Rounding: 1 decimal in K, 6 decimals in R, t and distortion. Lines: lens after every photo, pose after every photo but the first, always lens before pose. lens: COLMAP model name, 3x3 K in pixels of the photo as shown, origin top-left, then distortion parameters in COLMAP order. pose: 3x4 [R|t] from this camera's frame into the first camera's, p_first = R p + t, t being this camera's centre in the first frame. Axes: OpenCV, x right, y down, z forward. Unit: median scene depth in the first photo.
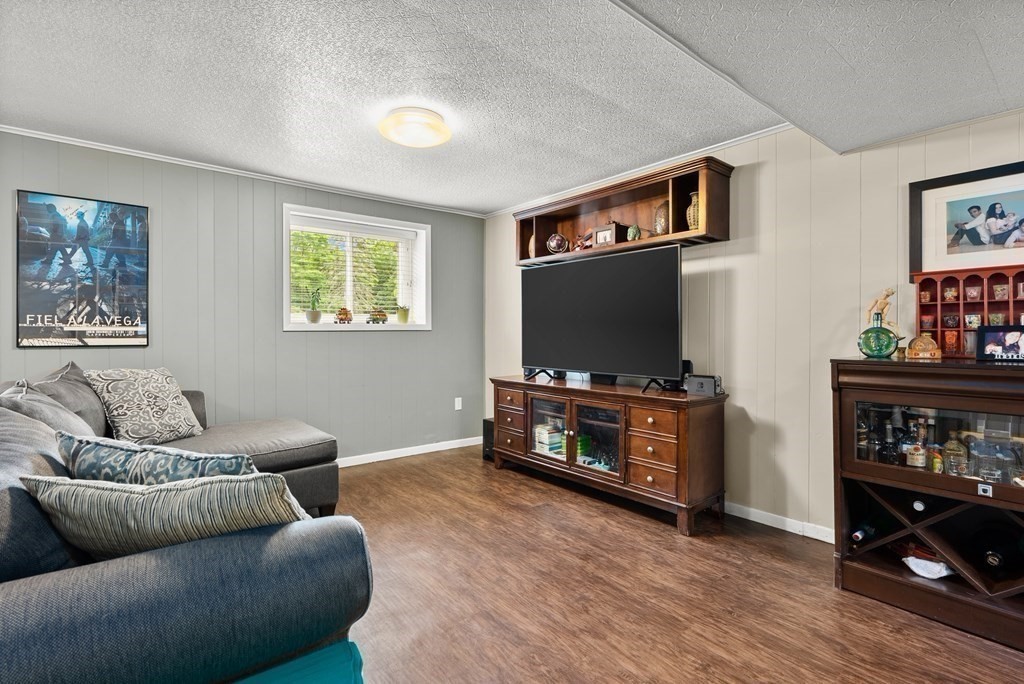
lens RADIAL K [[480.7, 0, 510.8], [0, 480.7, 326.7], [0, 0, 1]] dist [0.002353, 0.000722]
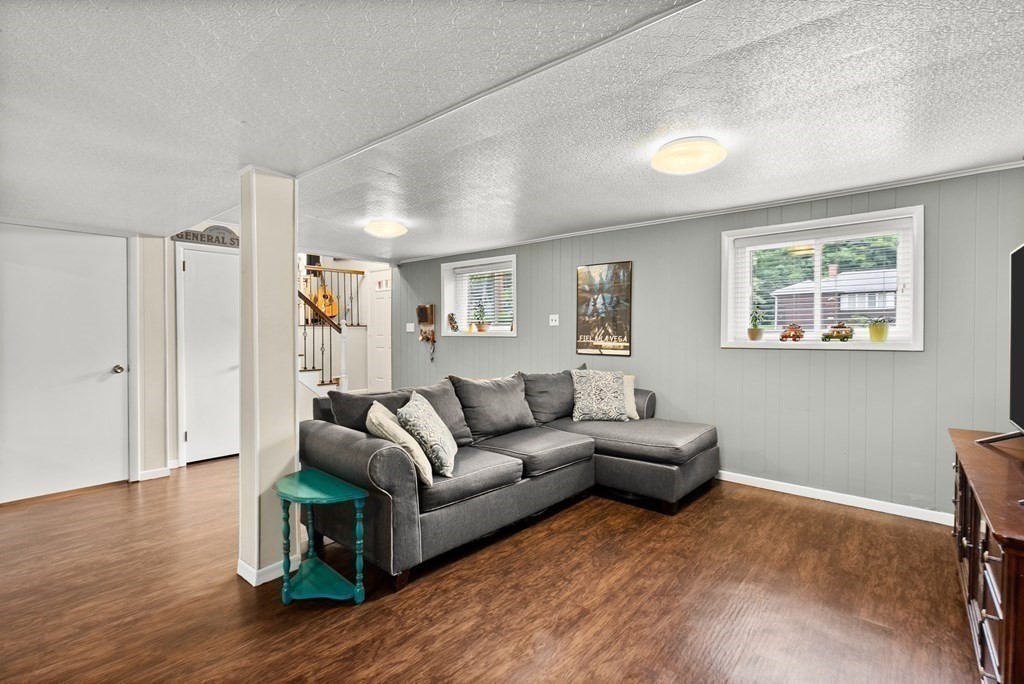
lens RADIAL K [[480.7, 0, 510.8], [0, 480.7, 326.7], [0, 0, 1]] dist [0.002353, 0.000722]
pose [[0.181962, -0.011052, -0.983243, 0.658911], [0.006605, 0.999928, -0.010018, -0.038819], [0.983283, -0.004672, 0.182022, 0.400574]]
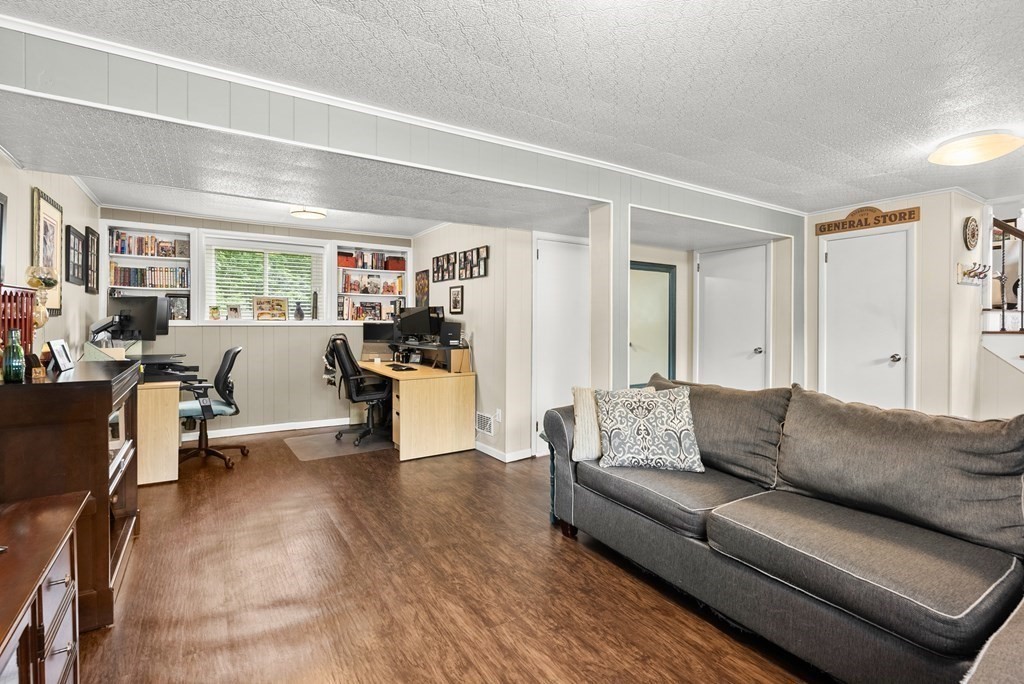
lens RADIAL K [[480.7, 0, 510.8], [0, 480.7, 326.7], [0, 0, 1]] dist [0.002353, 0.000722]
pose [[-0.993502, -0.005060, 0.113705, -0.136498], [-0.004414, 0.999973, 0.005928, -0.032433], [-0.113732, 0.005388, -0.993497, 1.294001]]
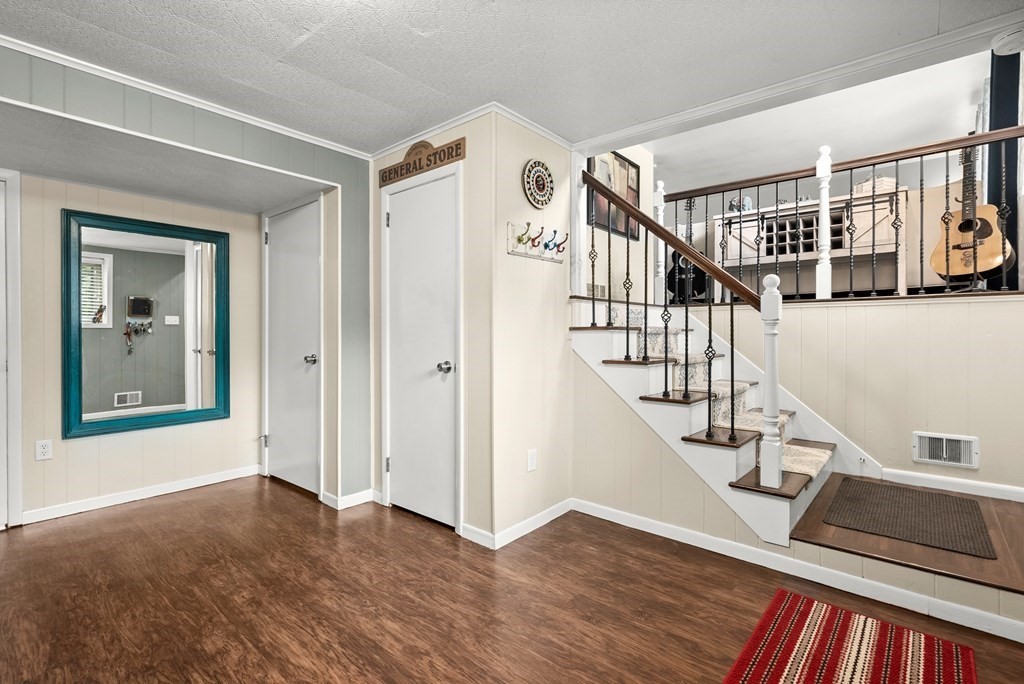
lens RADIAL K [[480.7, 0, 510.8], [0, 480.7, 326.7], [0, 0, 1]] dist [0.002353, 0.000722]
pose [[-0.984045, -0.006153, -0.177816, -1.011961], [-0.001466, 0.999648, -0.026482, 0.007355], [0.177916, -0.025799, -0.983707, 0.725626]]
